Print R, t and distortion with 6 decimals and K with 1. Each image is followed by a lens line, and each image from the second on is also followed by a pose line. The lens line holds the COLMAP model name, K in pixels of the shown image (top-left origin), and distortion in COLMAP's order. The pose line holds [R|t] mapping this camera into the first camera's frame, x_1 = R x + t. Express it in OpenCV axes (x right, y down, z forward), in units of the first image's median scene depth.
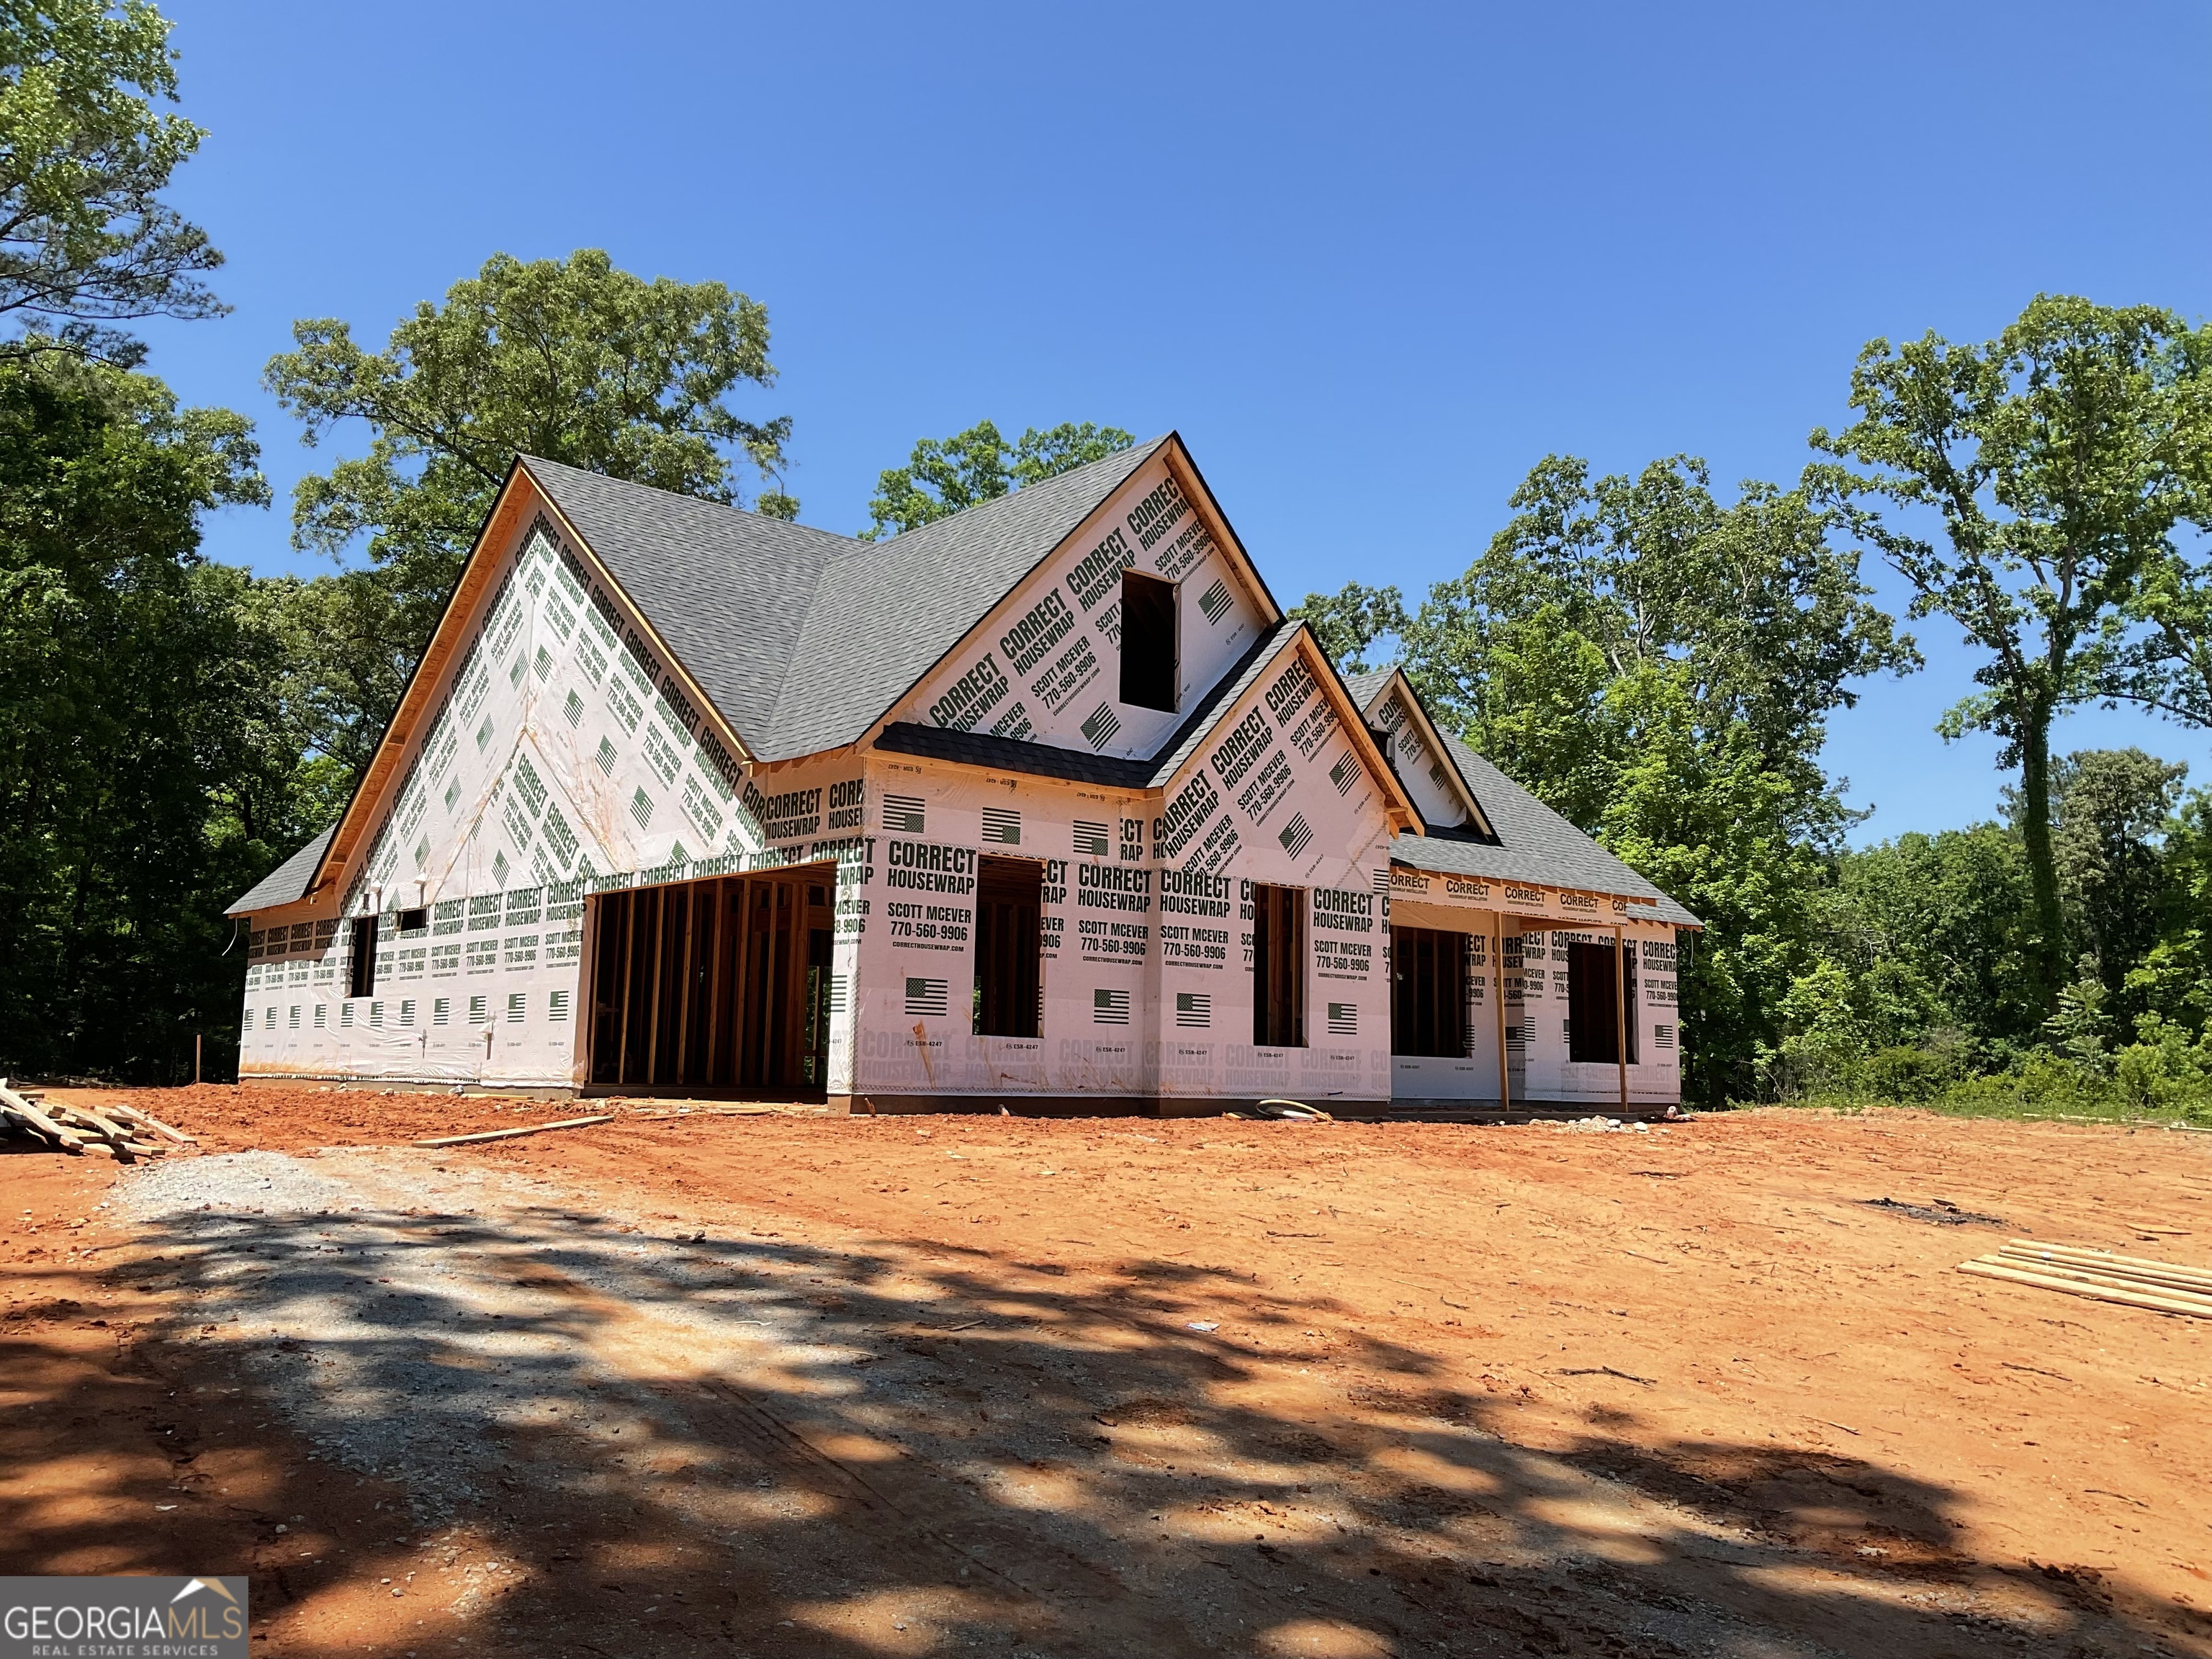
lens RADIAL K [[1814.4, 0, 1104.1], [0, 1814.4, 827.1], [0, 0, 1]] dist [0.088327, 0.002614]
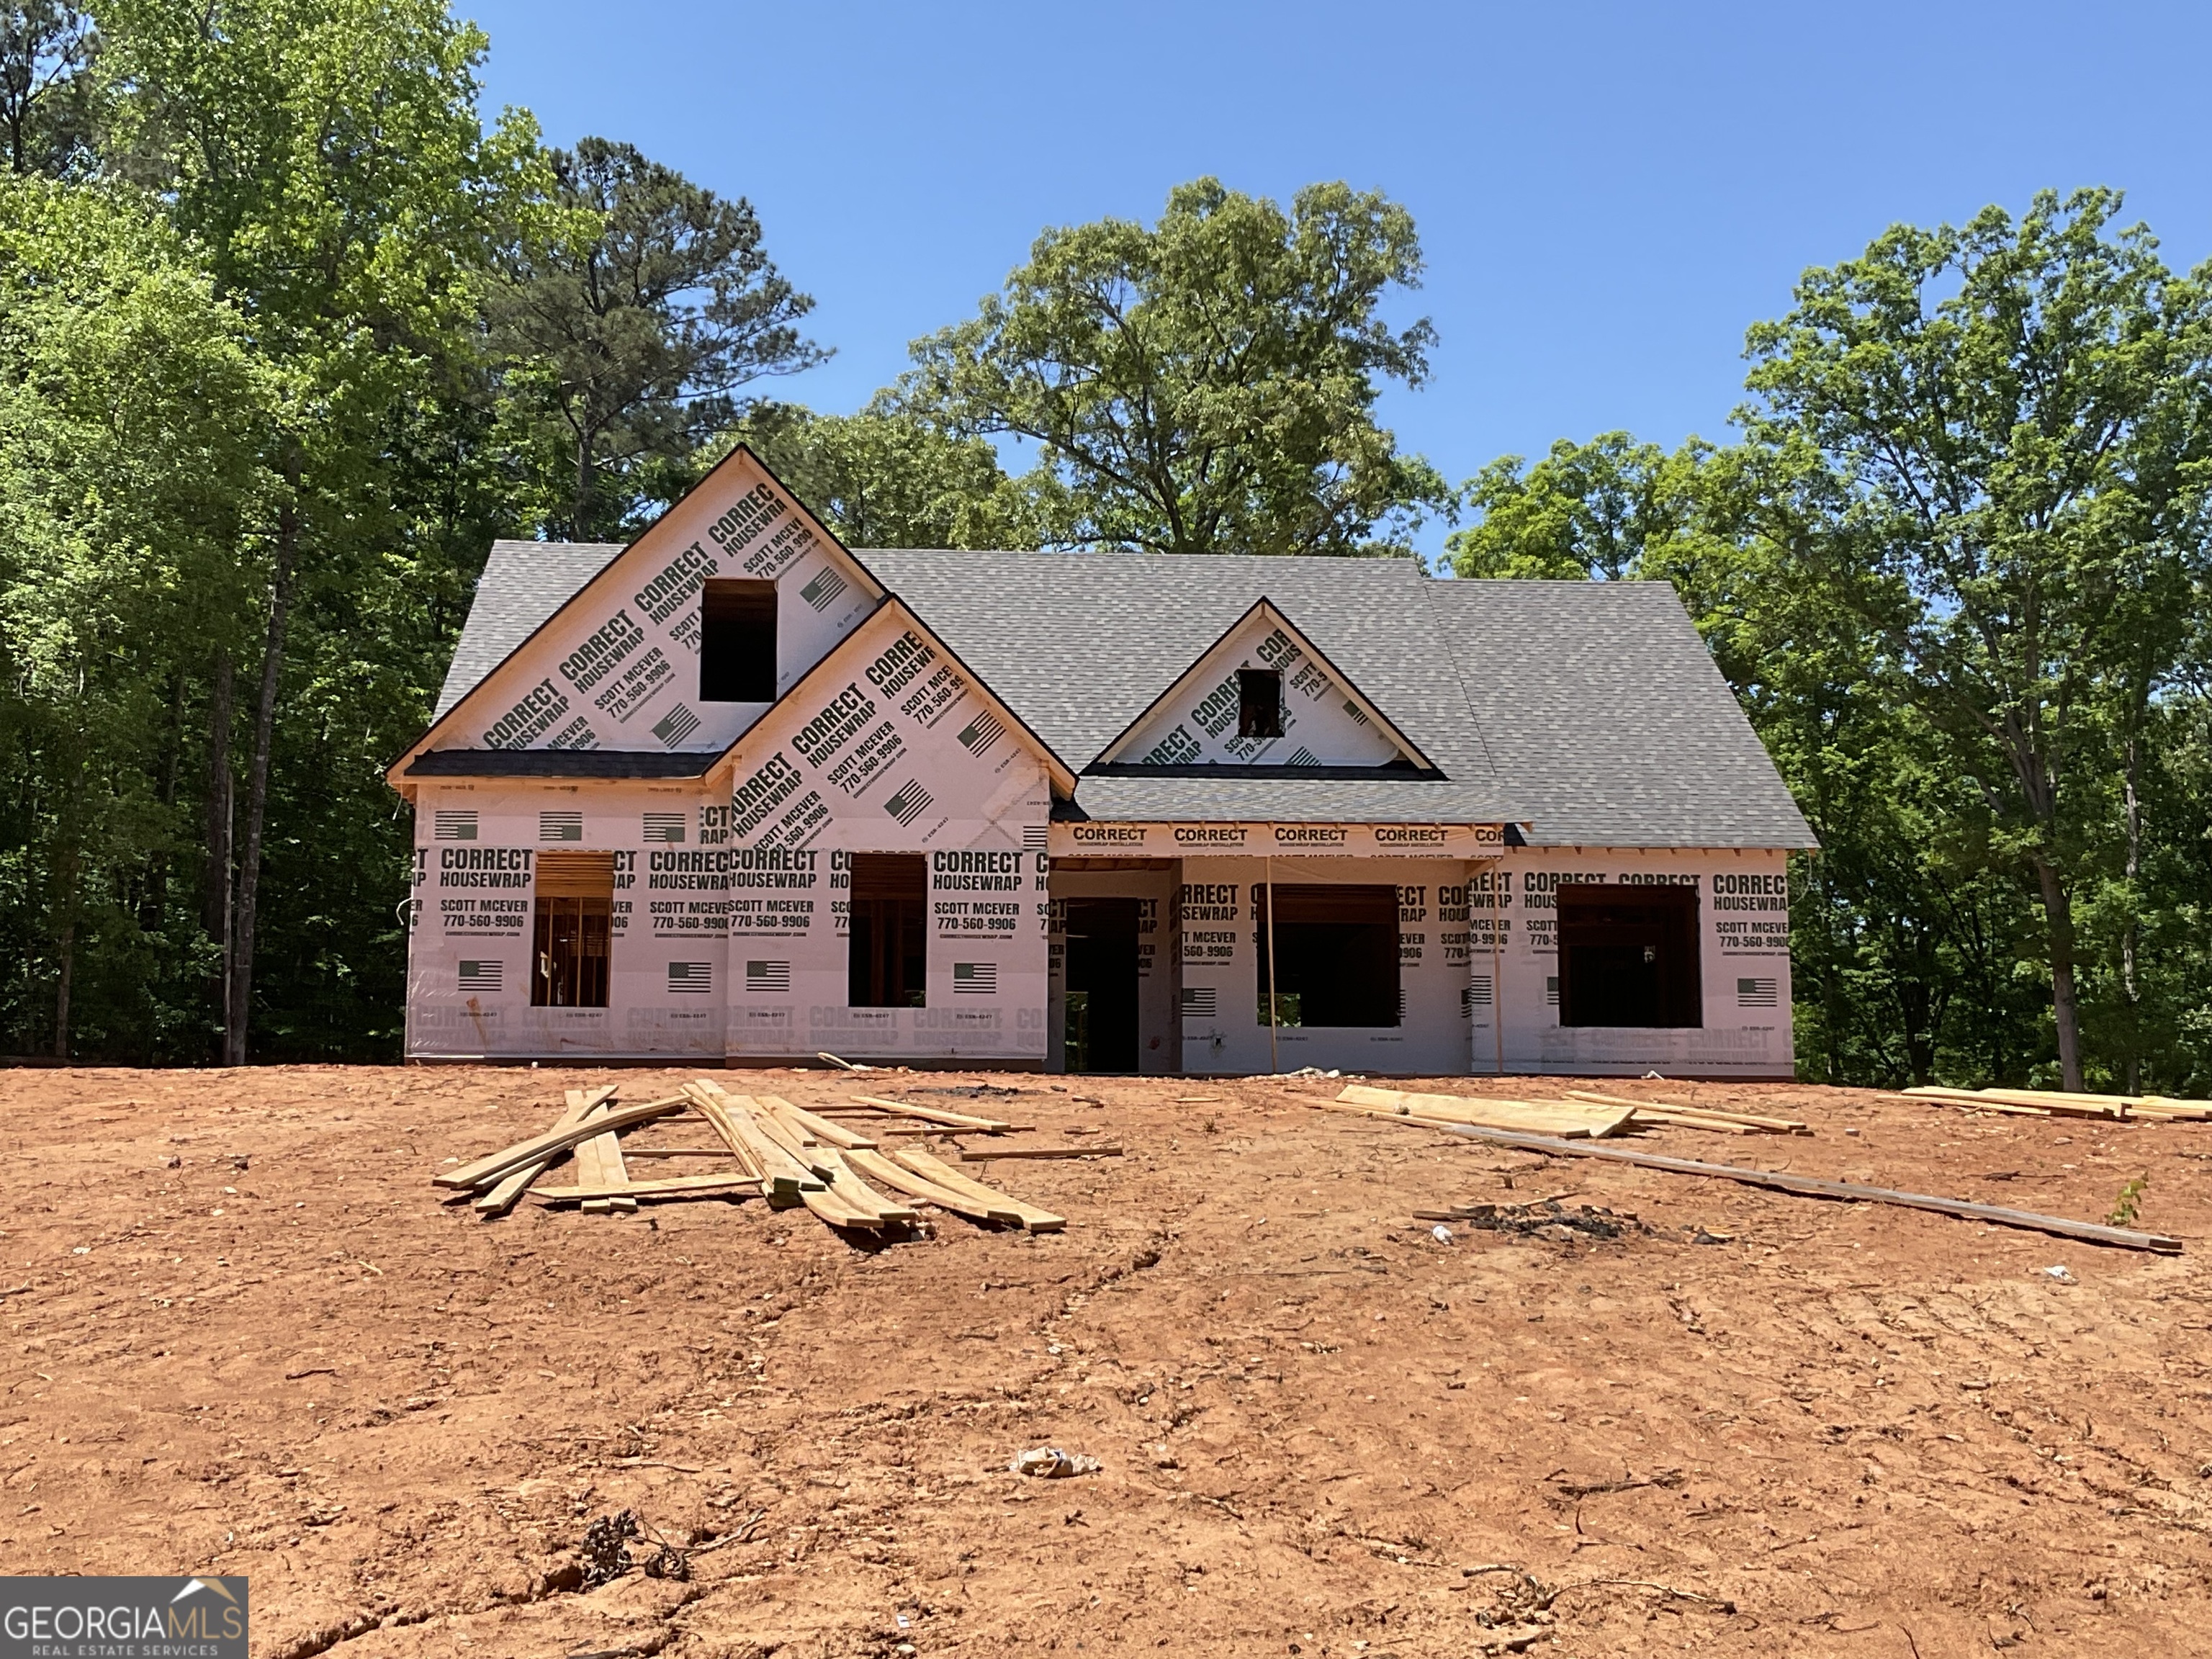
lens RADIAL K [[2905.8, 0, 1106.3], [0, 2905.8, 828.4], [0, 0, 1]] dist [0.027361, 0.000000]
pose [[0.809143, -0.107382, -0.577717, 1.197219], [0.096108, 0.994106, -0.050168, 0.117575], [0.579699, -0.014930, 0.814694, -0.282663]]
